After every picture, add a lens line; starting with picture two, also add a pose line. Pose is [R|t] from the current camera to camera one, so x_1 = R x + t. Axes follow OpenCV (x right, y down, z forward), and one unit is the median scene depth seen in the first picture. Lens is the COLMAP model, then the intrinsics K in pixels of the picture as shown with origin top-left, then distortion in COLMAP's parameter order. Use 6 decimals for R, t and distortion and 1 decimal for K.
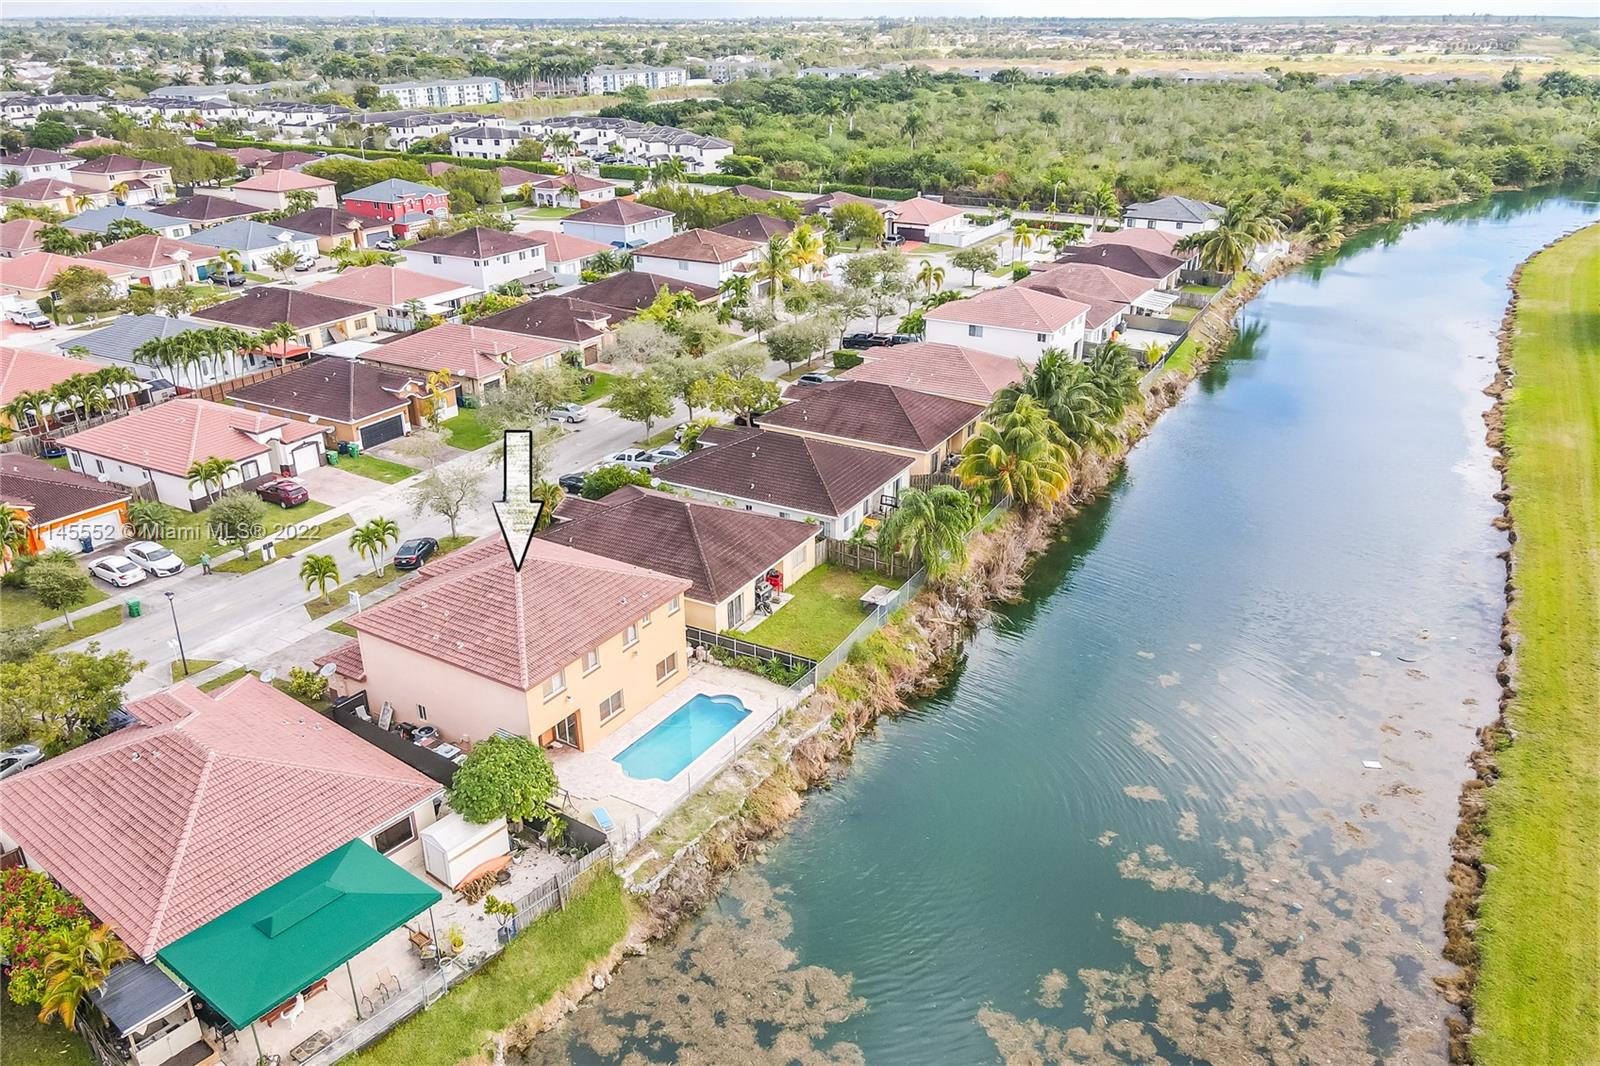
lens RADIAL K [[1151.2, 0, 791.8], [0, 1151.2, 537.5], [0, 0, 1]] dist [-0.004749, 0.035509]
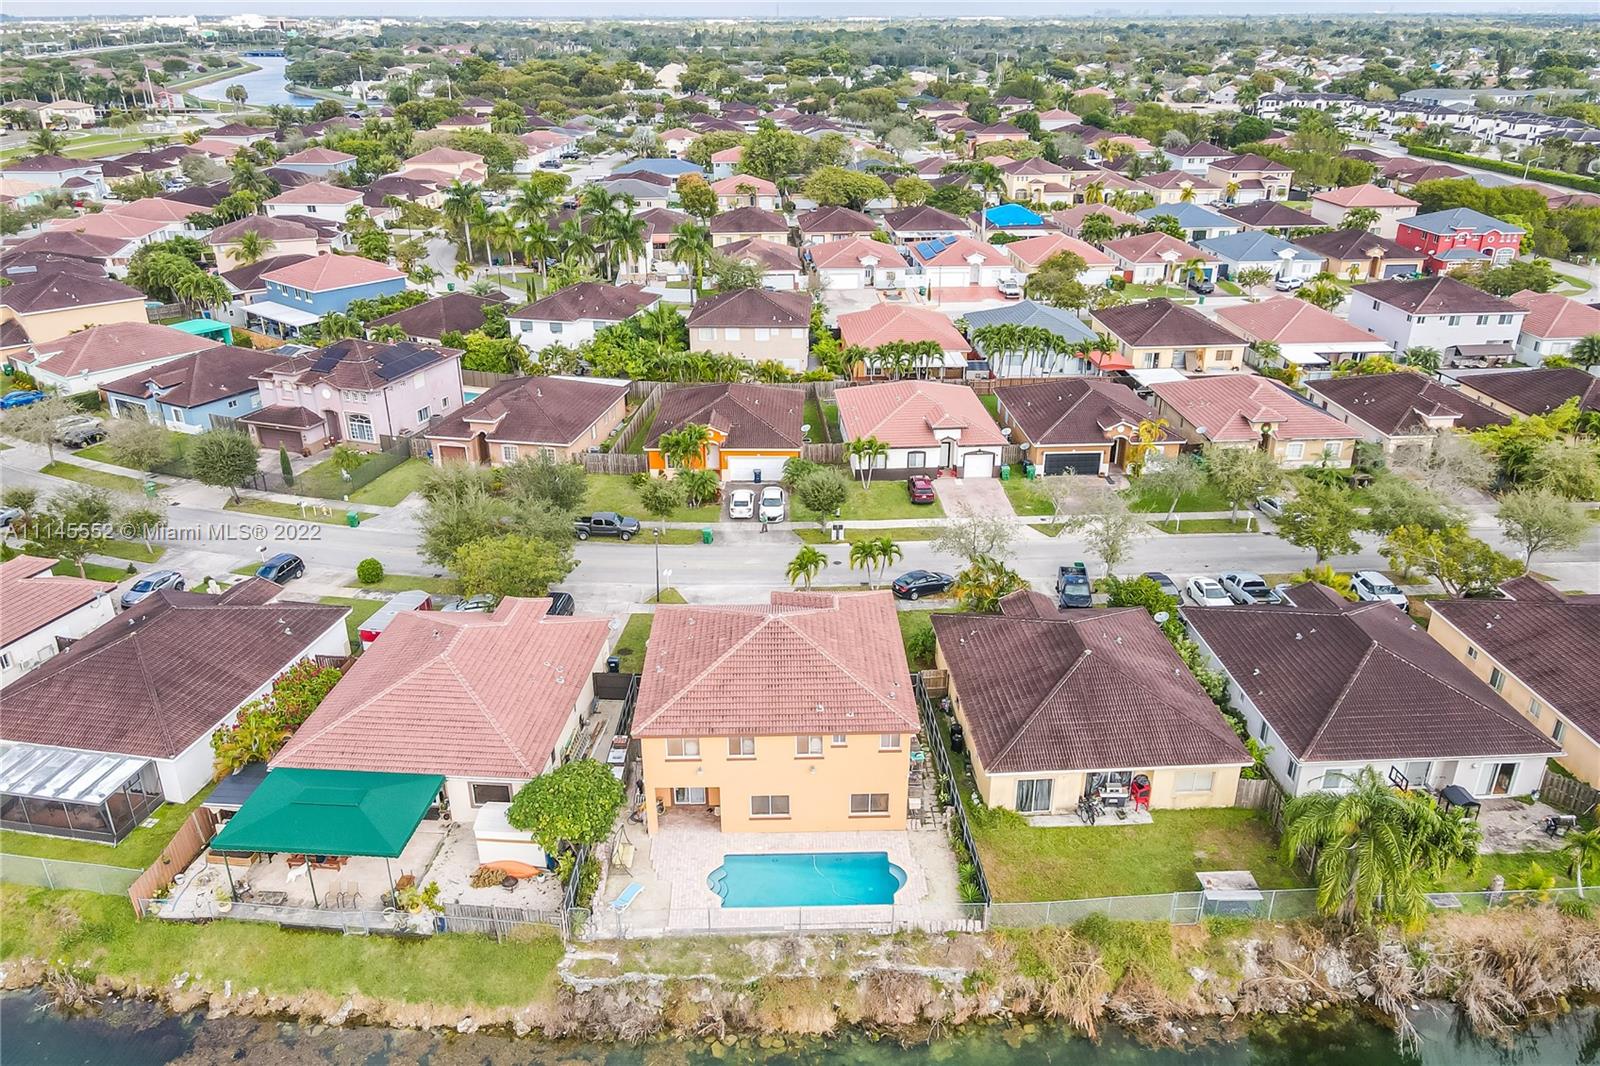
lens RADIAL K [[1151.2, 0, 791.8], [0, 1151.2, 537.5], [0, 0, 1]] dist [-0.004749, 0.035509]
pose [[0.563335, 0.342682, -0.751813, 0.271903], [-0.342774, 0.924864, 0.164719, -0.120083], [0.751771, 0.164910, 0.638470, 0.233255]]
